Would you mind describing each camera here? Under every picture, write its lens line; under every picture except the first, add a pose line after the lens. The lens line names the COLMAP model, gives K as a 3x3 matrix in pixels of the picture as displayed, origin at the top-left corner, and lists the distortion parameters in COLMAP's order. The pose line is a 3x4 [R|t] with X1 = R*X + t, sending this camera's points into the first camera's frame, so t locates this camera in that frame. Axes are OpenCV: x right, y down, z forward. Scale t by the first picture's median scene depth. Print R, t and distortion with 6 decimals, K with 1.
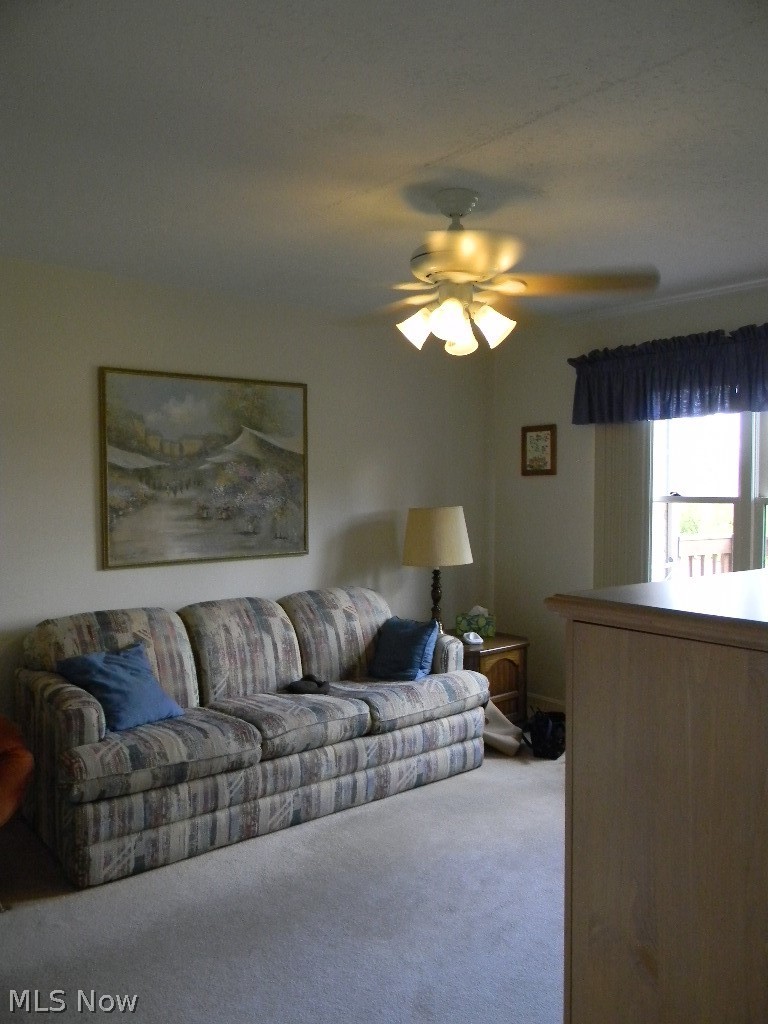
lens RADIAL K [[815.1, 0, 384.1], [0, 815.1, 513.4], [0, 0, 1]] dist [0.012195, -0.017681]
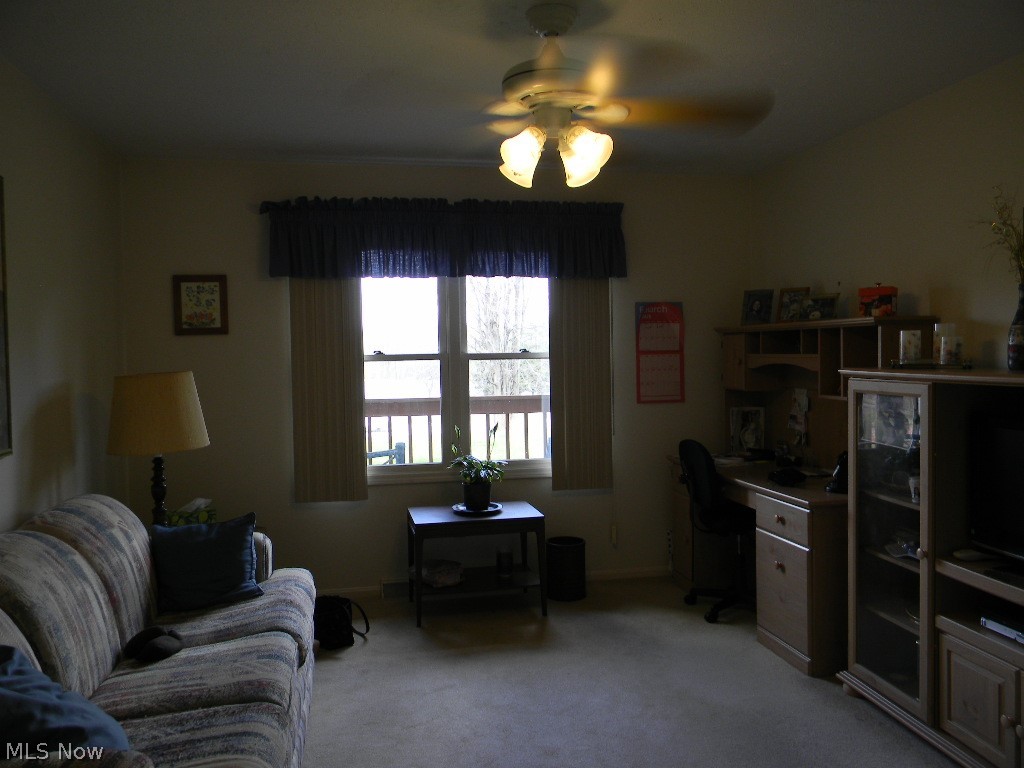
lens RADIAL K [[815.1, 0, 512.7], [0, 815.1, 382.4], [0, 0, 1]] dist [0.012195, -0.017681]
pose [[0.461779, -0.038614, 0.886154, -0.466646], [0.052876, 0.998474, 0.015954, 0.006405], [-0.885417, 0.039489, 0.463116, 0.384468]]
